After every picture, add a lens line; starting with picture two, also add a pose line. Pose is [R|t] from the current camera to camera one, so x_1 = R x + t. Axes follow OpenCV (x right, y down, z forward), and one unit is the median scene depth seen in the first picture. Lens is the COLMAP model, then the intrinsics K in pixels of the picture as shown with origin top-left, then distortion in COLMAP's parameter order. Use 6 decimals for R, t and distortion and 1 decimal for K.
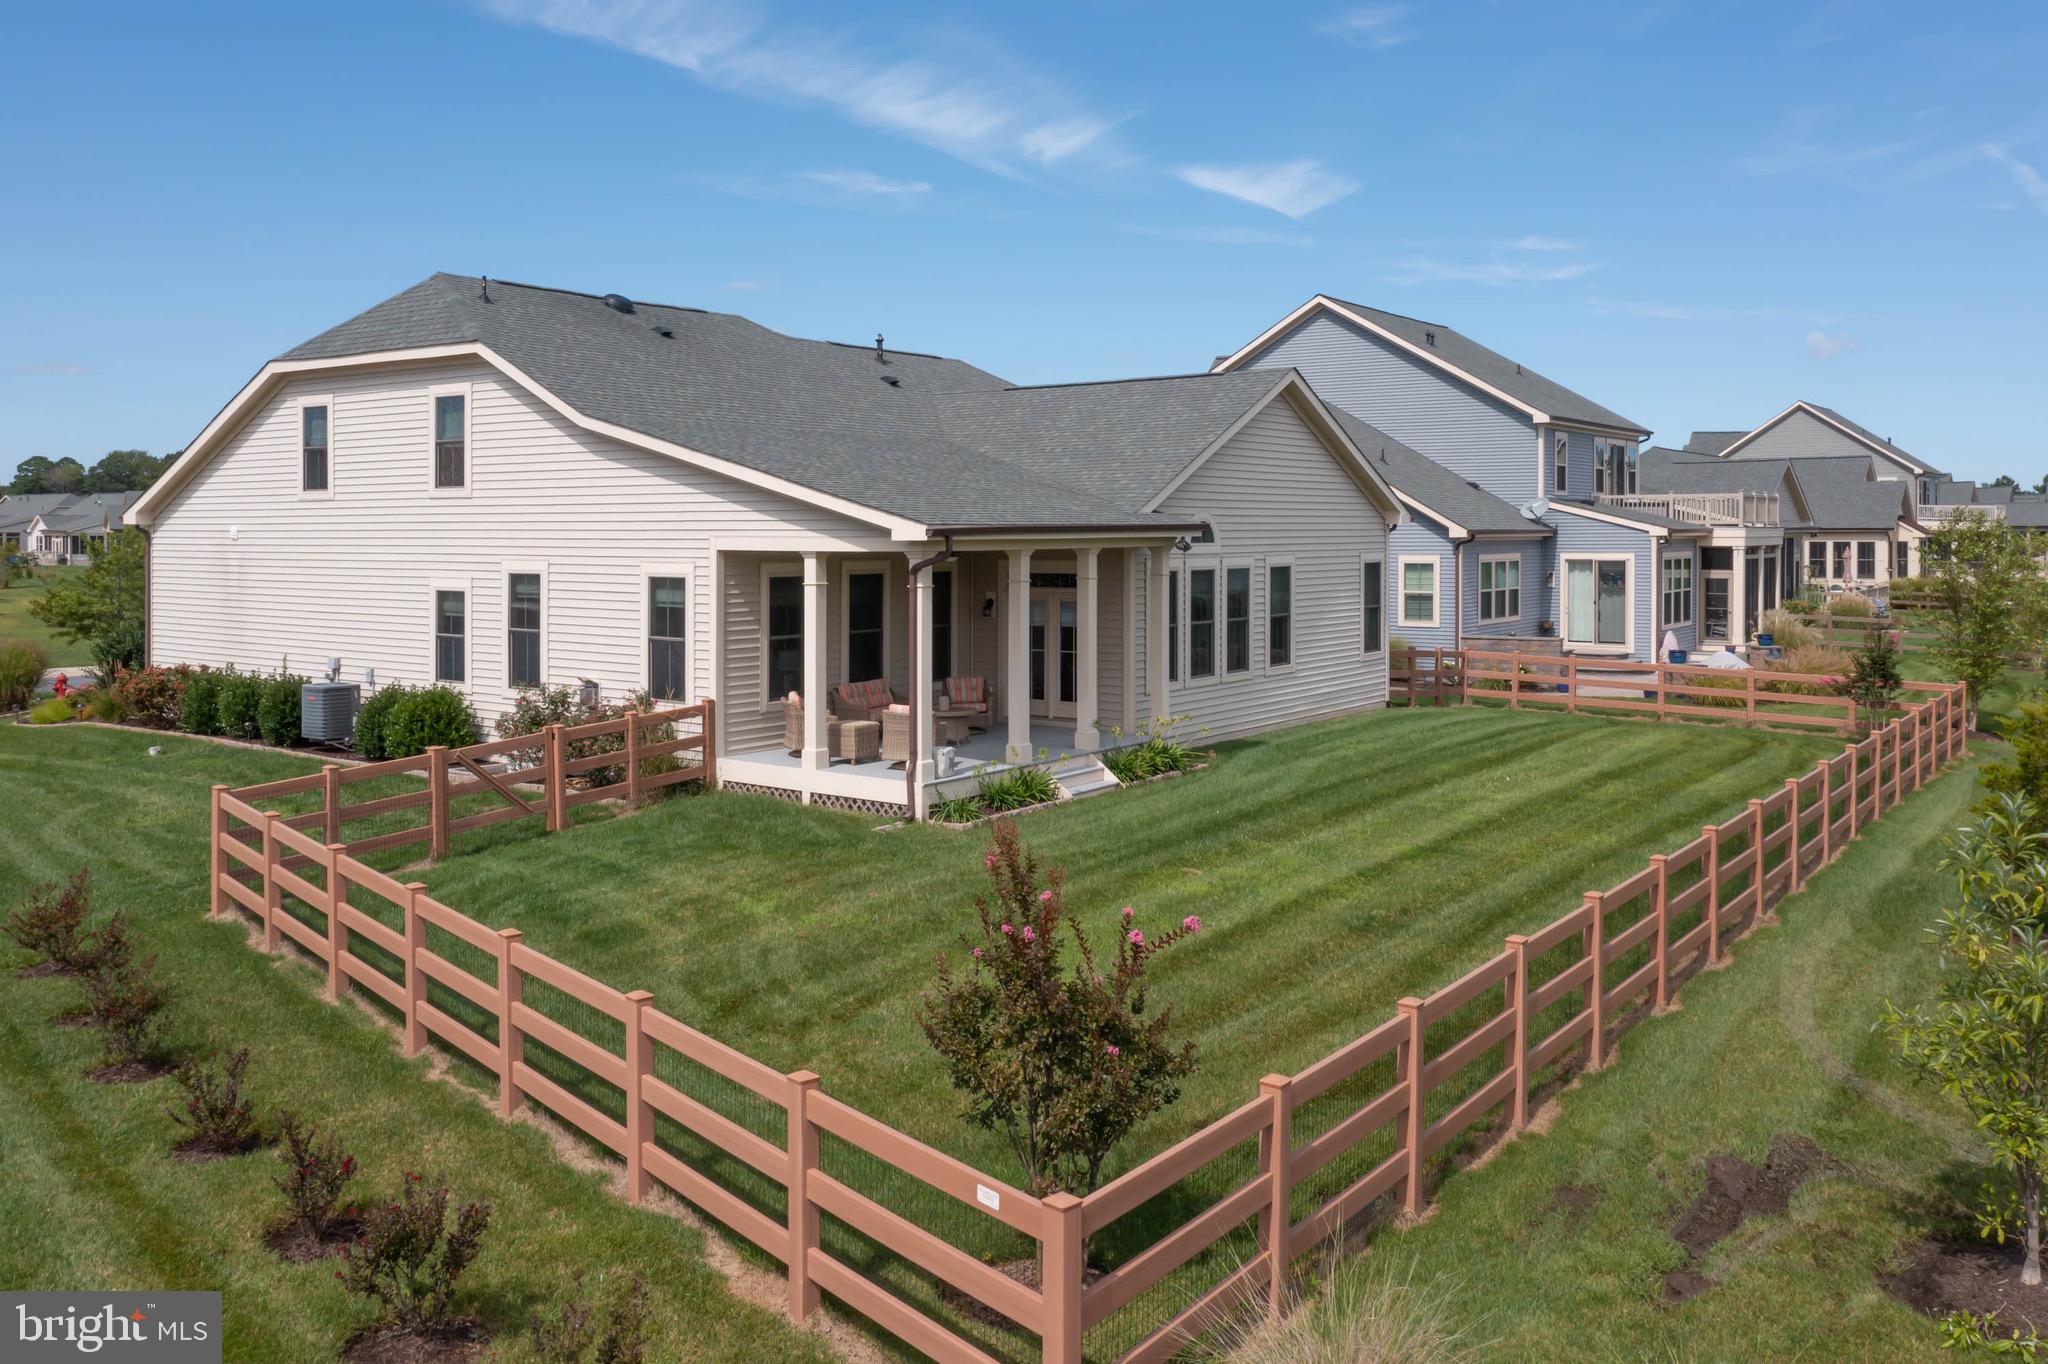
lens RADIAL K [[1637.0, 0, 1022.6], [0, 1637.0, 552.5], [0, 0, 1]] dist [-0.005807, -0.000942]
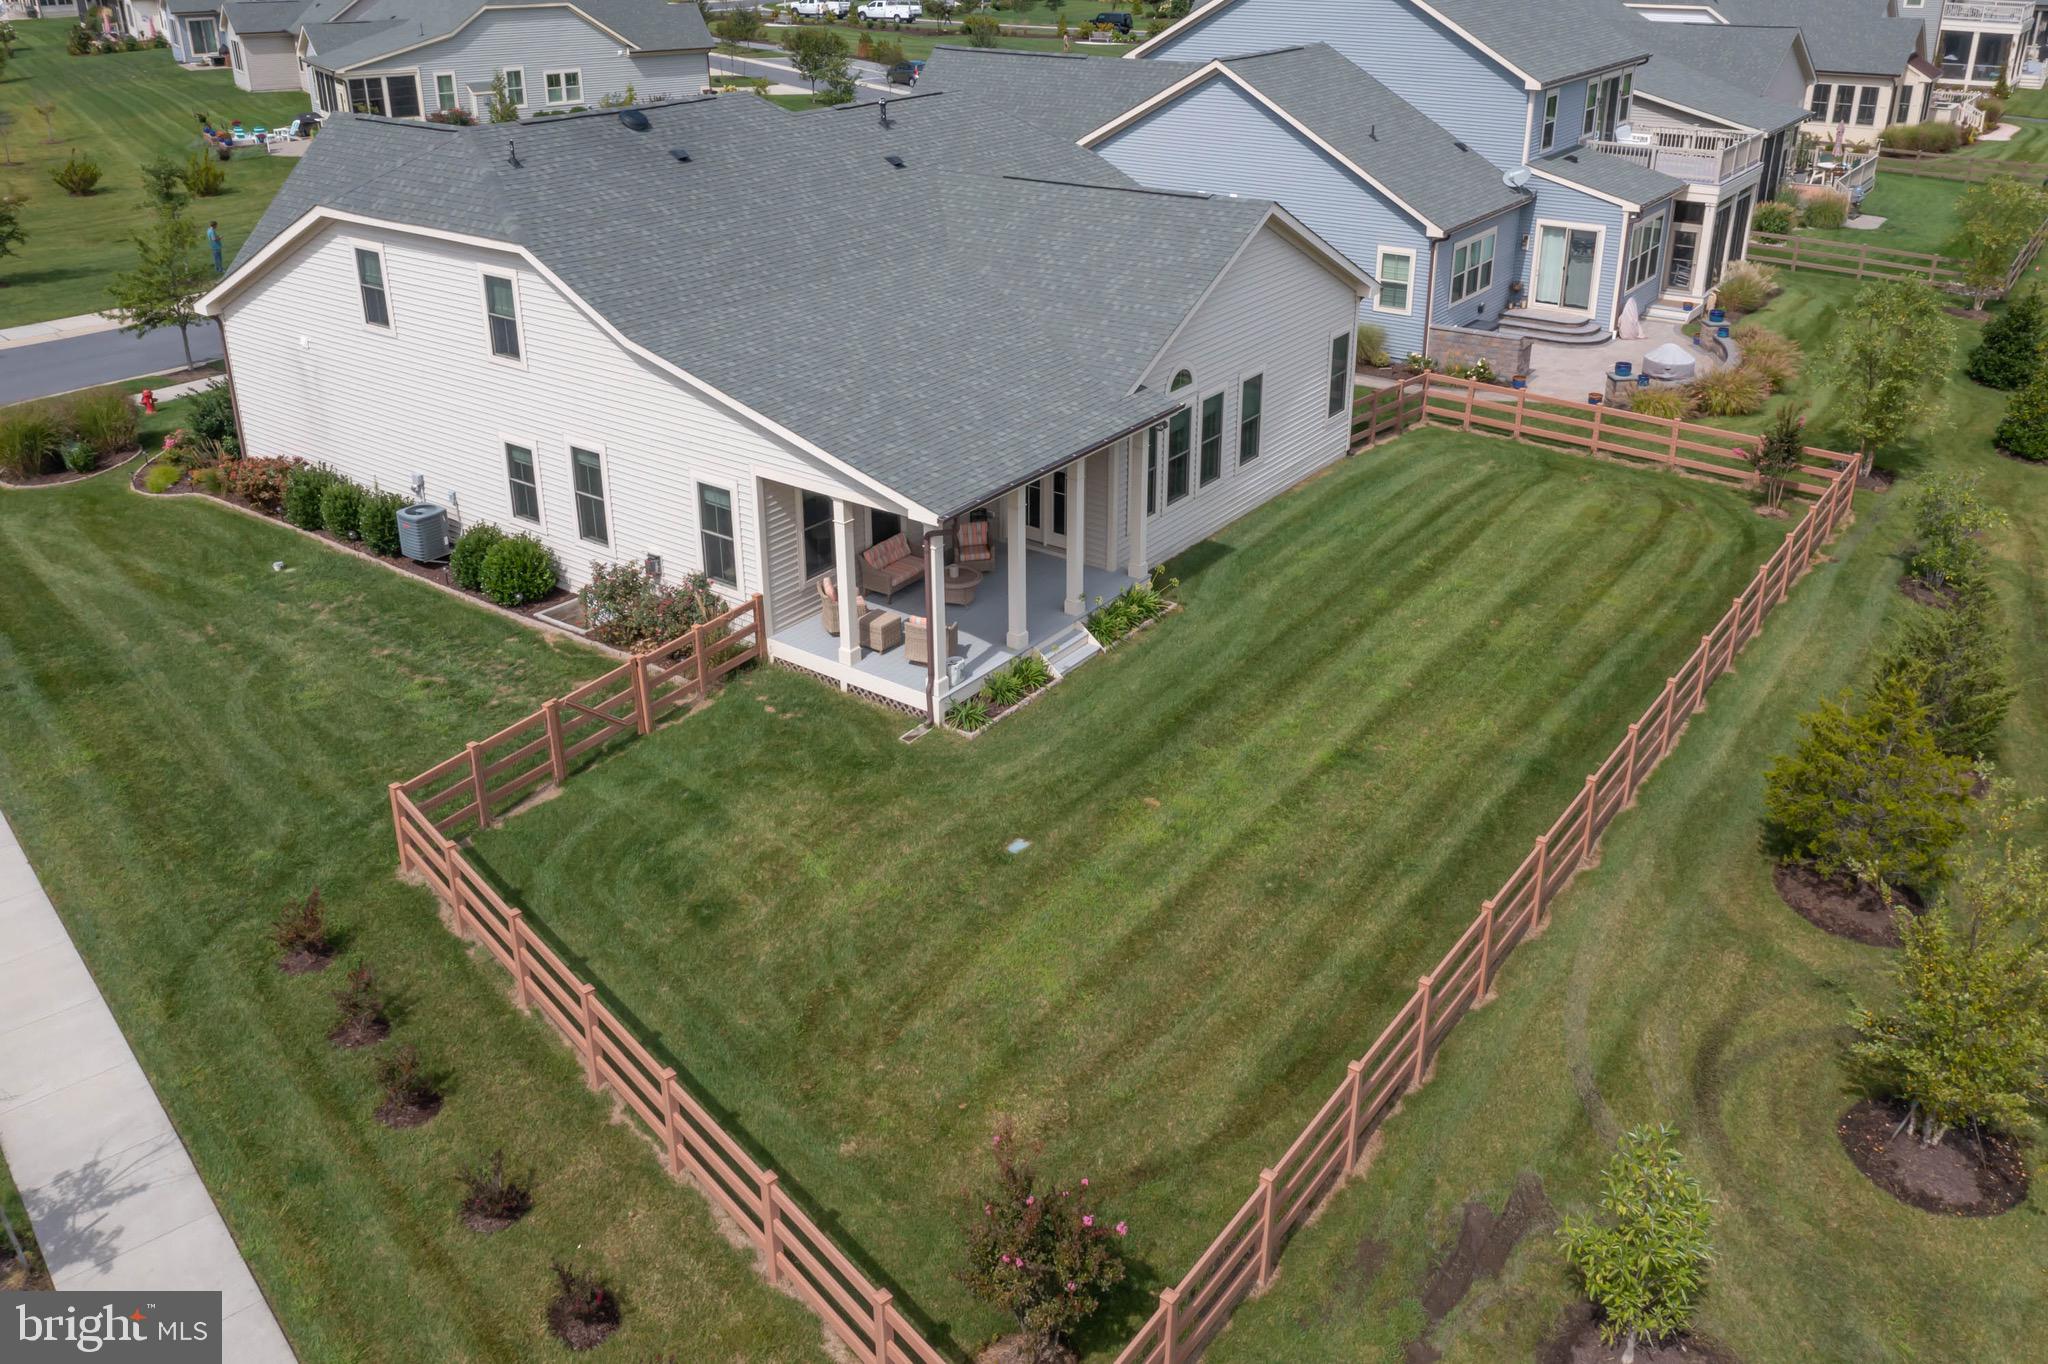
lens RADIAL K [[1637.0, 0, 1021.9], [0, 1637.0, 542.8], [0, 0, 1]] dist [-0.005807, -0.000942]
pose [[0.999993, -0.002247, -0.002981, 0.004299], [0.003178, 0.931424, 0.363921, -0.328876], [0.001959, -0.363928, 0.931425, -0.084924]]
